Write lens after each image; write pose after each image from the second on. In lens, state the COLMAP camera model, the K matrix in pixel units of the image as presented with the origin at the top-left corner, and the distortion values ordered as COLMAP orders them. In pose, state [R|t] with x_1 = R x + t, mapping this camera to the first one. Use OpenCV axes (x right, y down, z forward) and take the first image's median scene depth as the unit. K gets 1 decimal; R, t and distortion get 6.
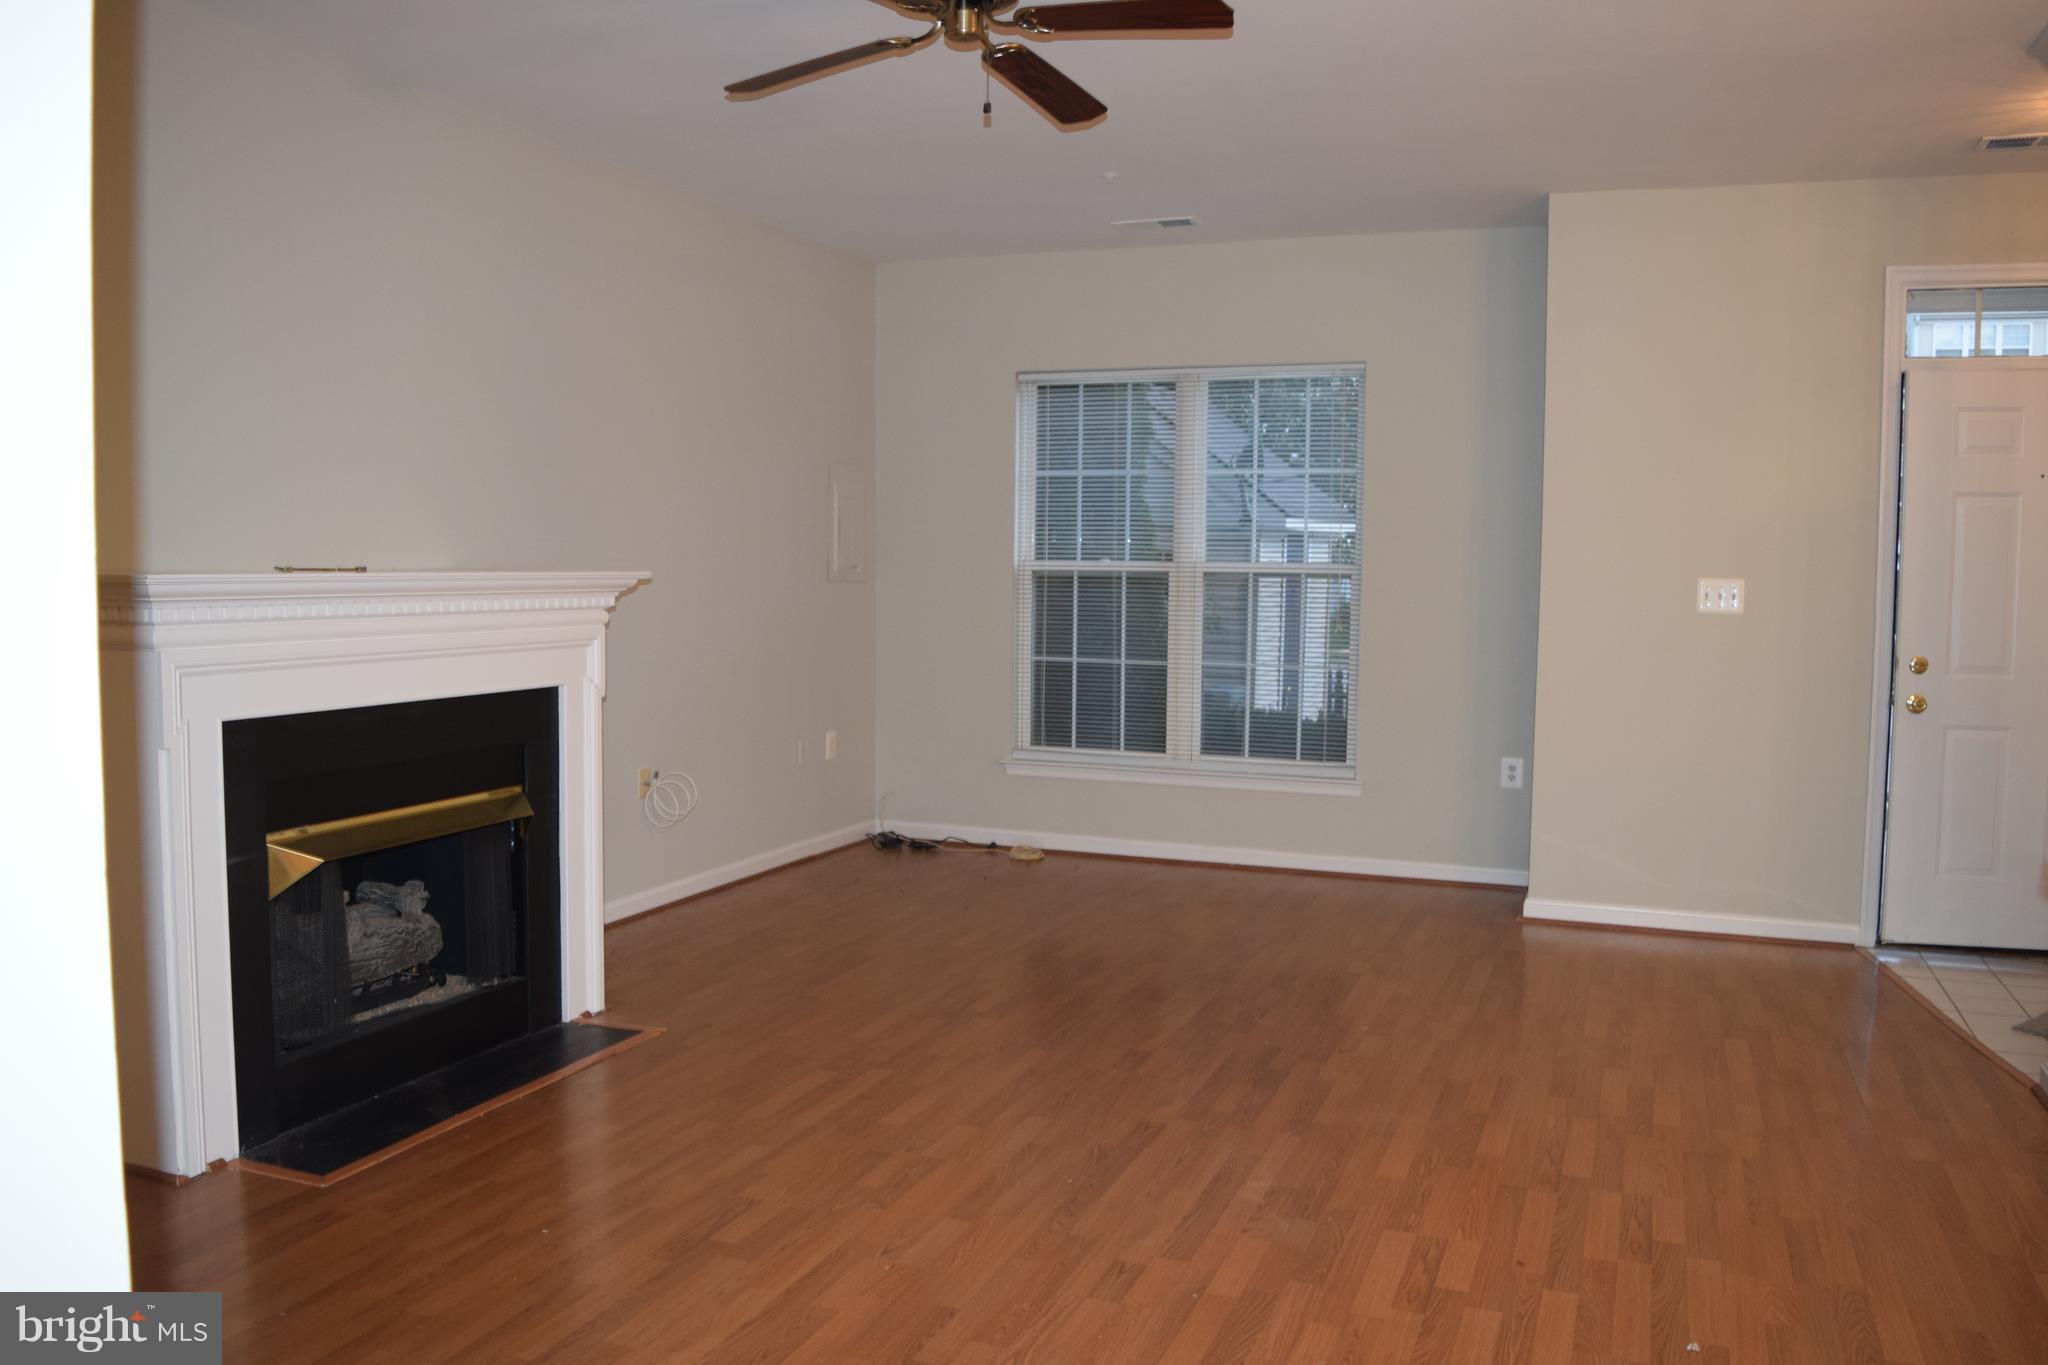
lens RADIAL K [[1590.1, 0, 1022.6], [0, 1590.1, 673.5], [0, 0, 1]] dist [-0.088385, 0.011486]
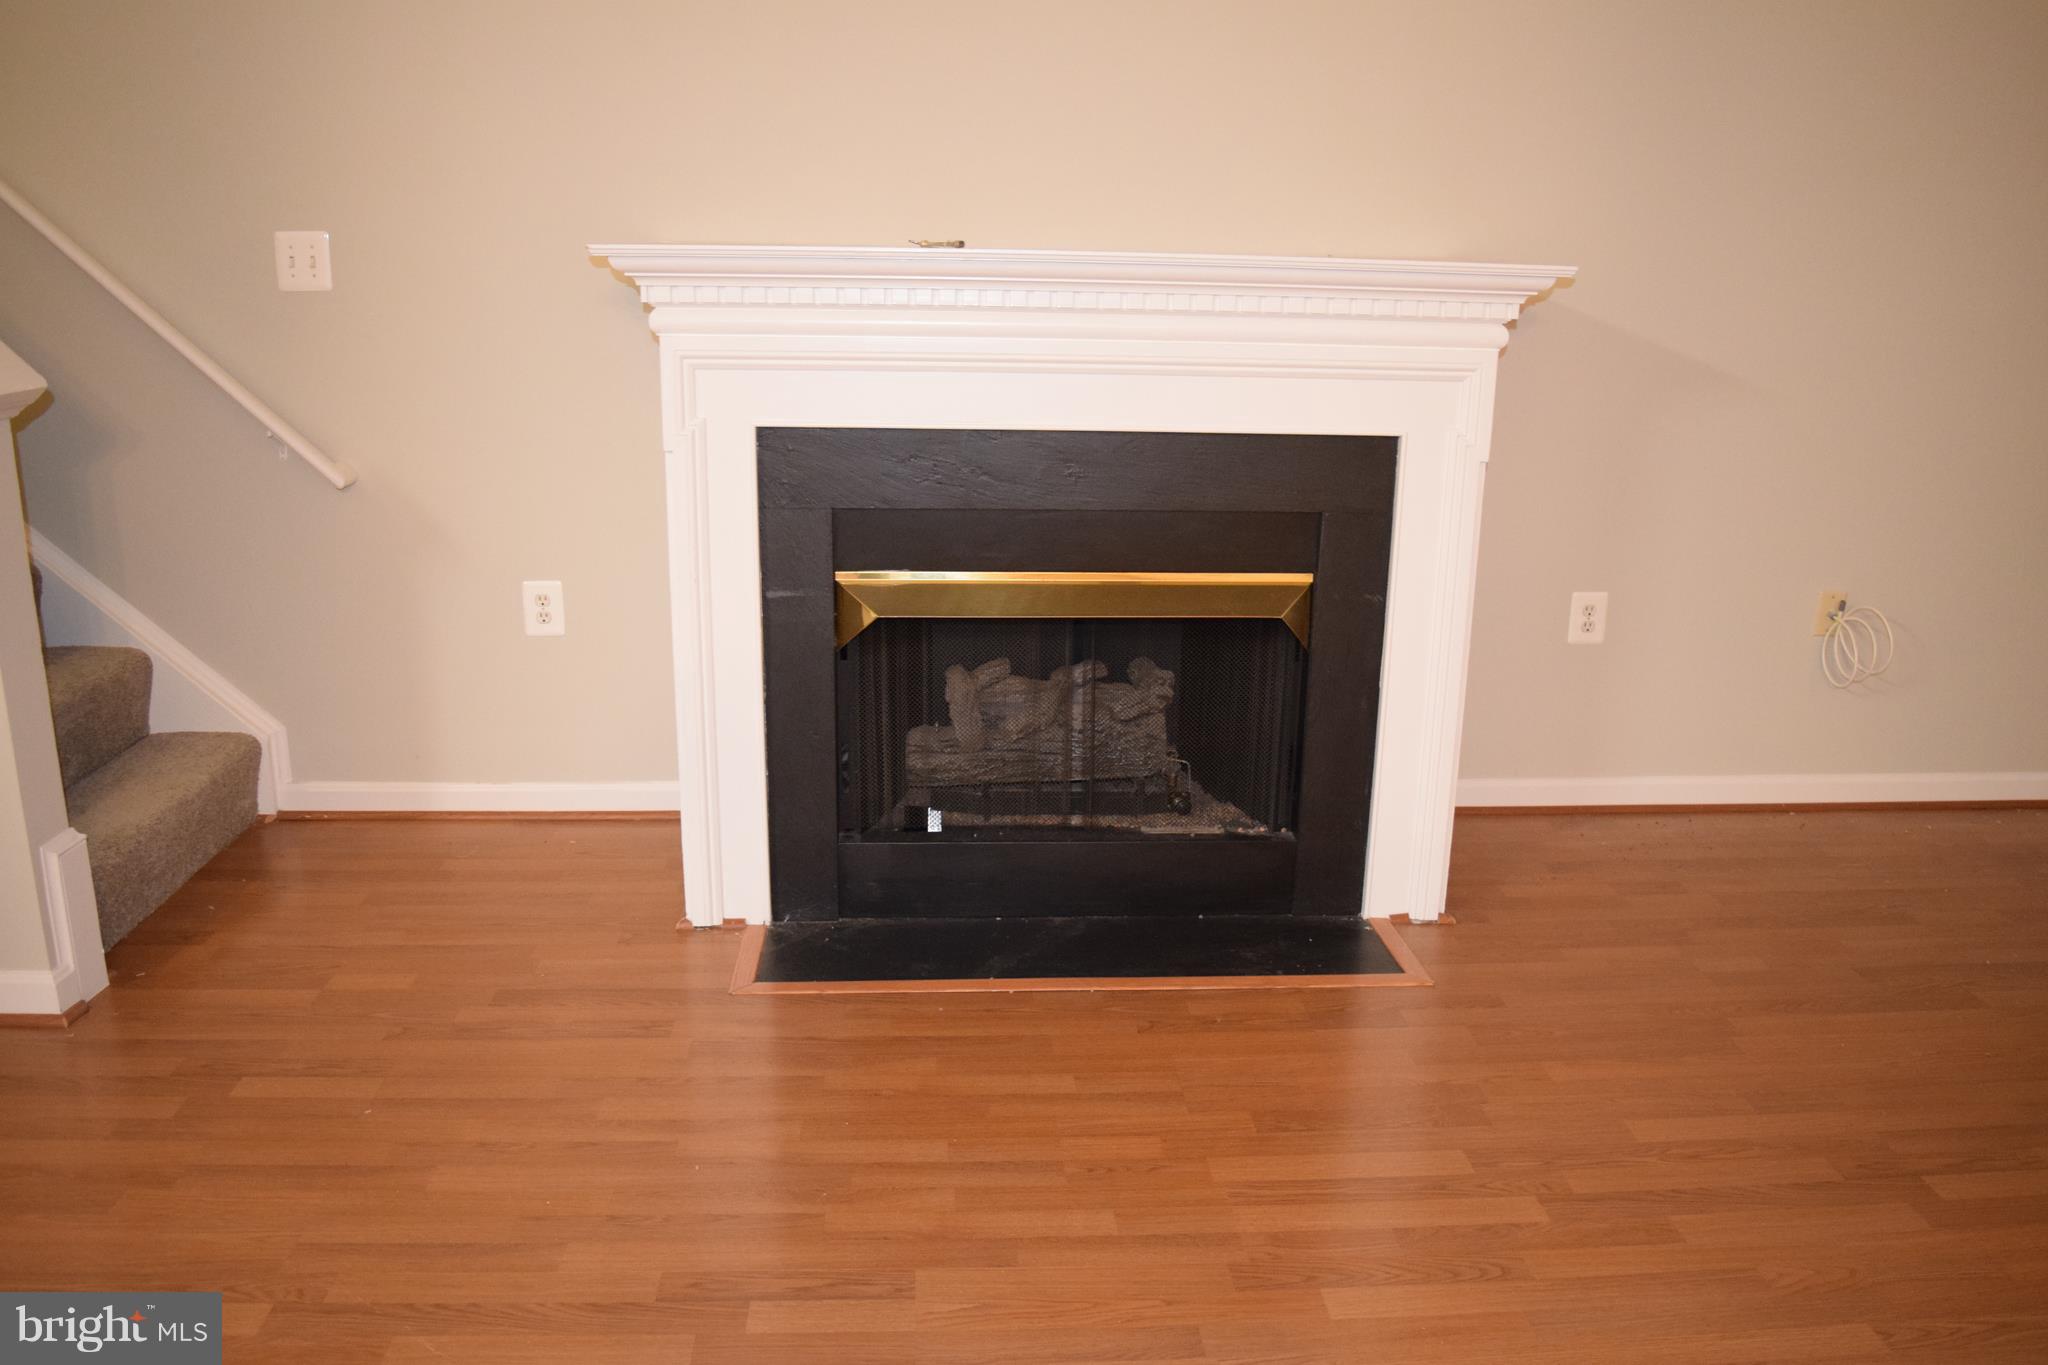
lens RADIAL K [[1616.6, 0, 1023.3], [0, 1616.6, 675.0], [0, 0, 1]] dist [-0.094714, 0.020023]
pose [[0.430748, 0.237290, -0.870718, 0.245700], [-0.079262, 0.971033, 0.225417, -0.033982], [0.898985, -0.028083, 0.437079, 0.557657]]
